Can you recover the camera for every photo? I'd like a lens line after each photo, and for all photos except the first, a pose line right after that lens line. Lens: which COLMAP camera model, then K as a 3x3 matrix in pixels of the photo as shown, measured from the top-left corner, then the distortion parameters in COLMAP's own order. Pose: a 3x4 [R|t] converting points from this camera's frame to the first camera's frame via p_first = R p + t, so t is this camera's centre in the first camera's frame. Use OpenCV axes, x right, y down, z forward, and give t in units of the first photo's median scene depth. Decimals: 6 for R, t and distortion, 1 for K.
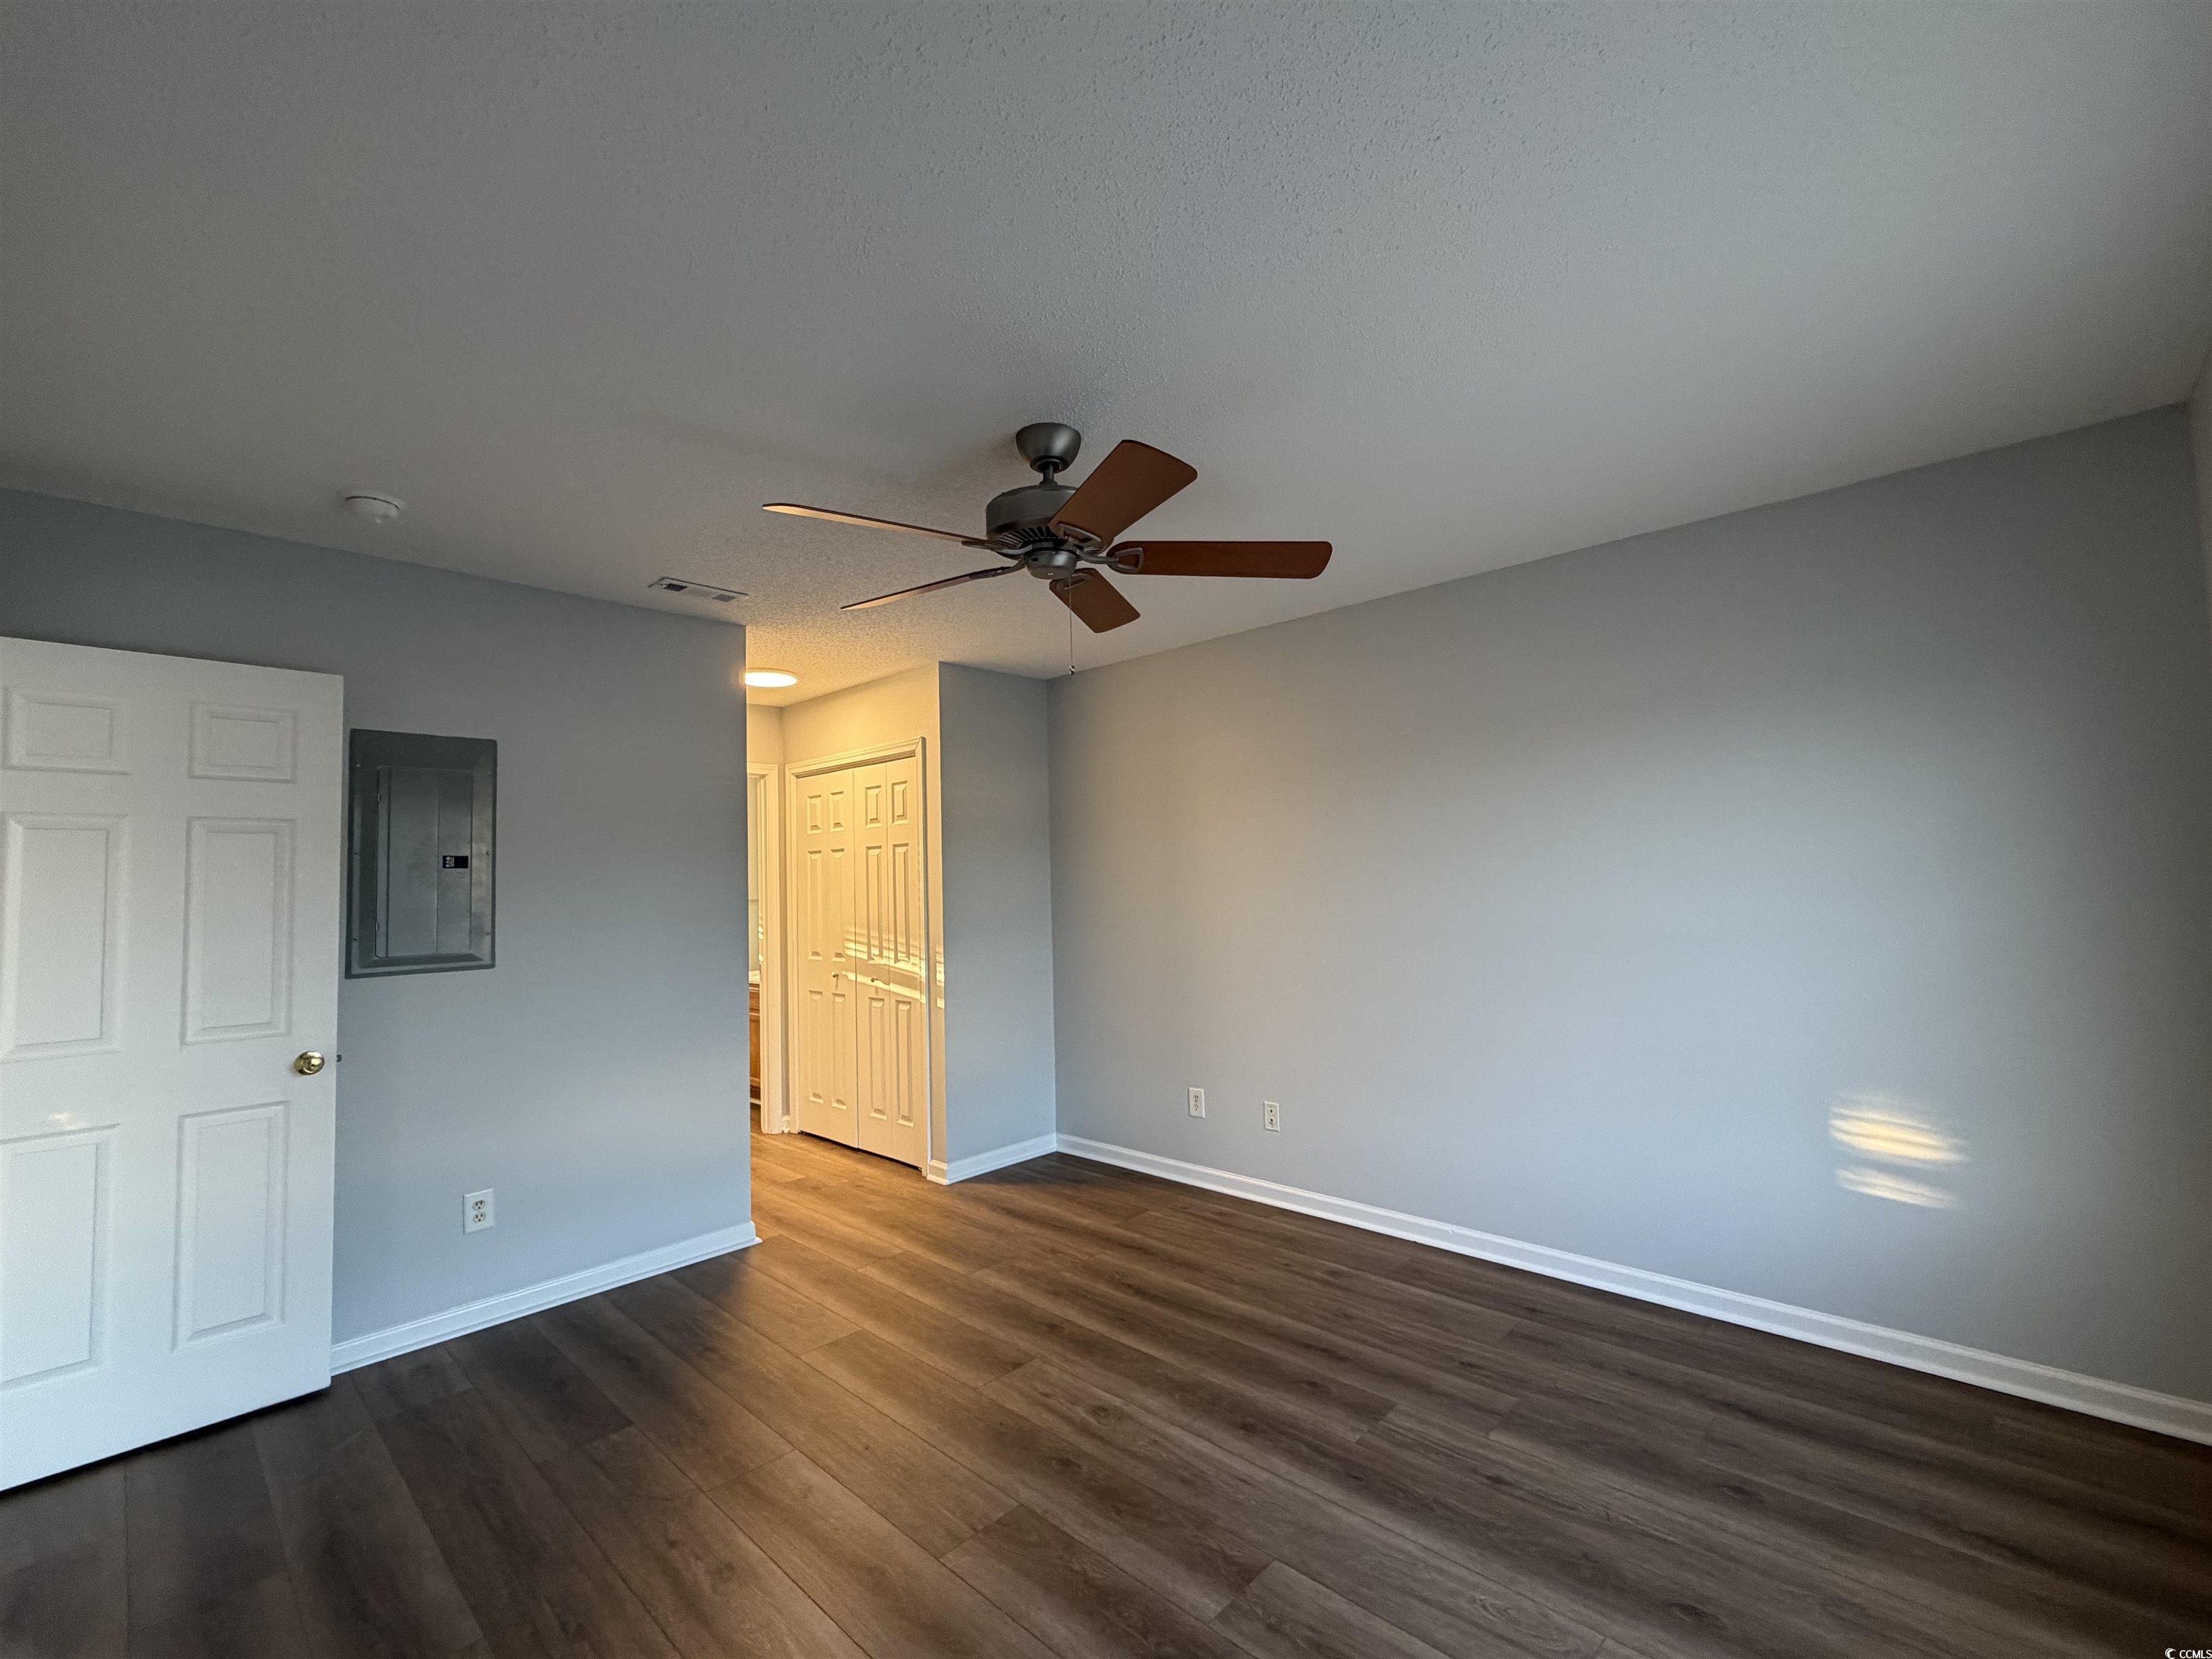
lens RADIAL K [[934.6, 0, 1113.5], [0, 934.6, 834.4], [0, 0, 1]] dist [0.000130, -0.000315]
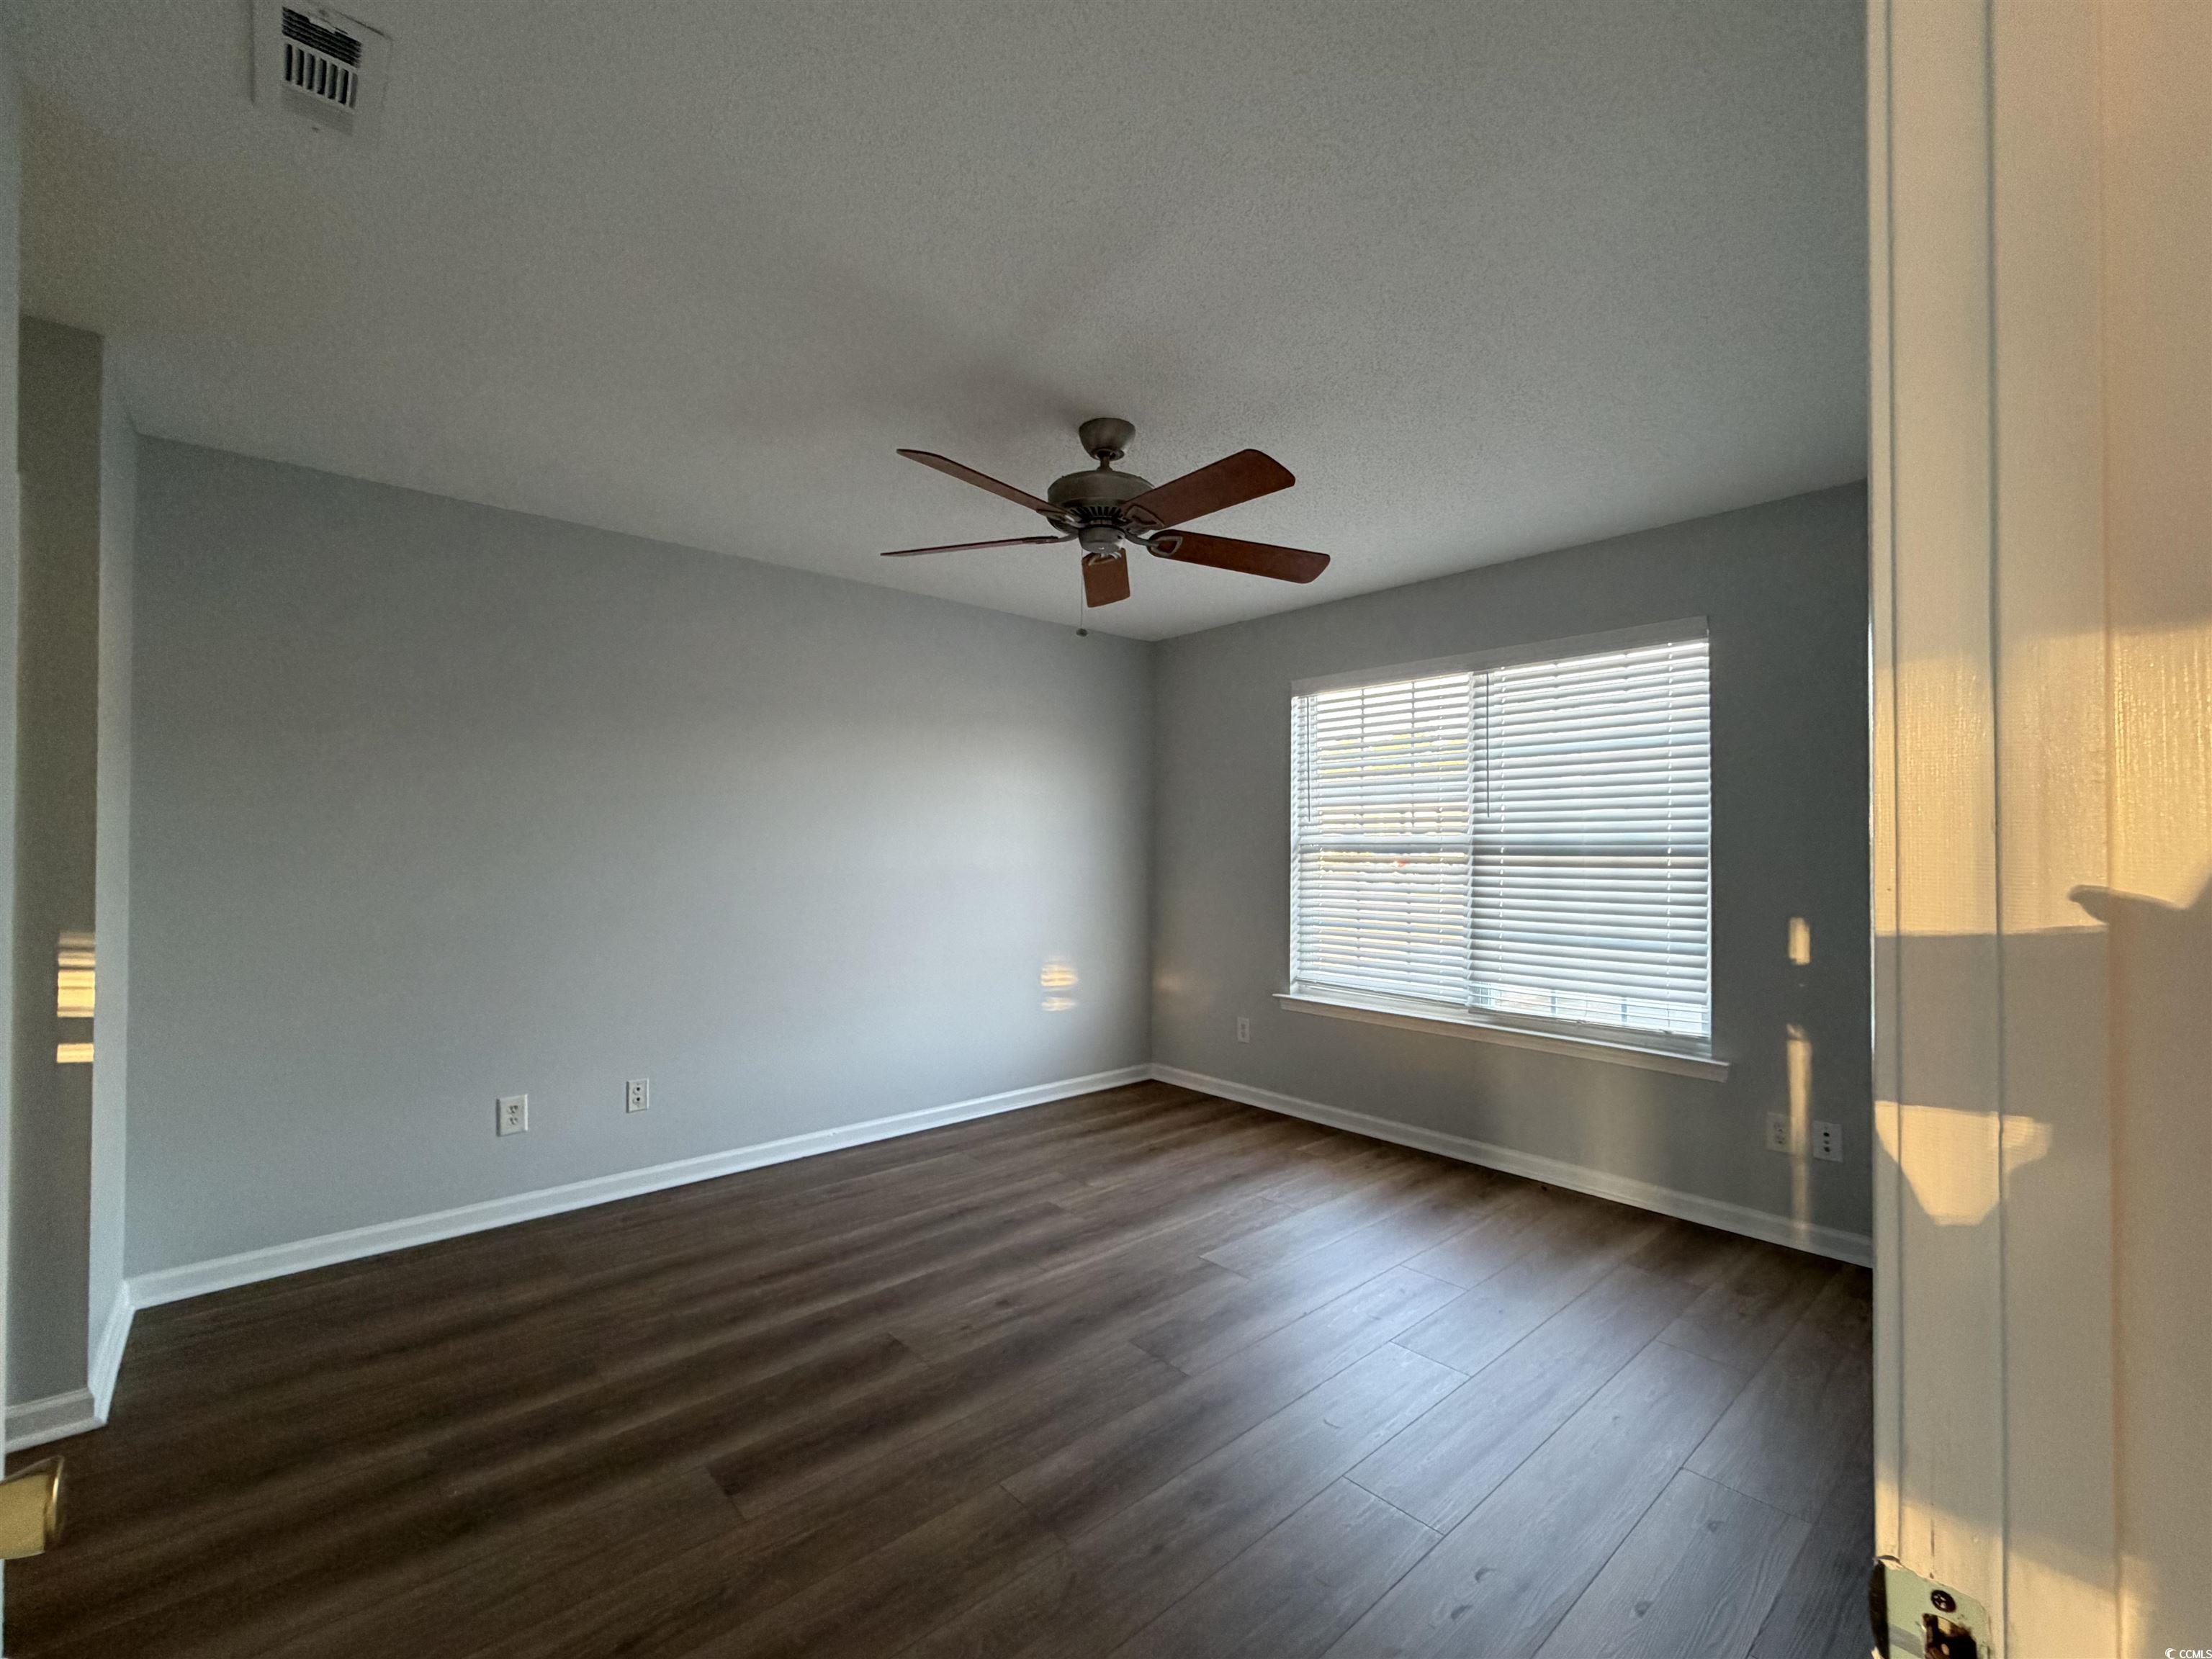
lens RADIAL K [[941.5, 0, 1111.7], [0, 941.5, 834.4], [0, 0, 1]] dist [-0.001278, -0.000751]
pose [[0.093242, 0.033320, 0.995086, -0.899053], [-0.057086, 0.997975, -0.028068, 0.074226], [-0.994006, -0.054189, 0.094955, 0.643567]]
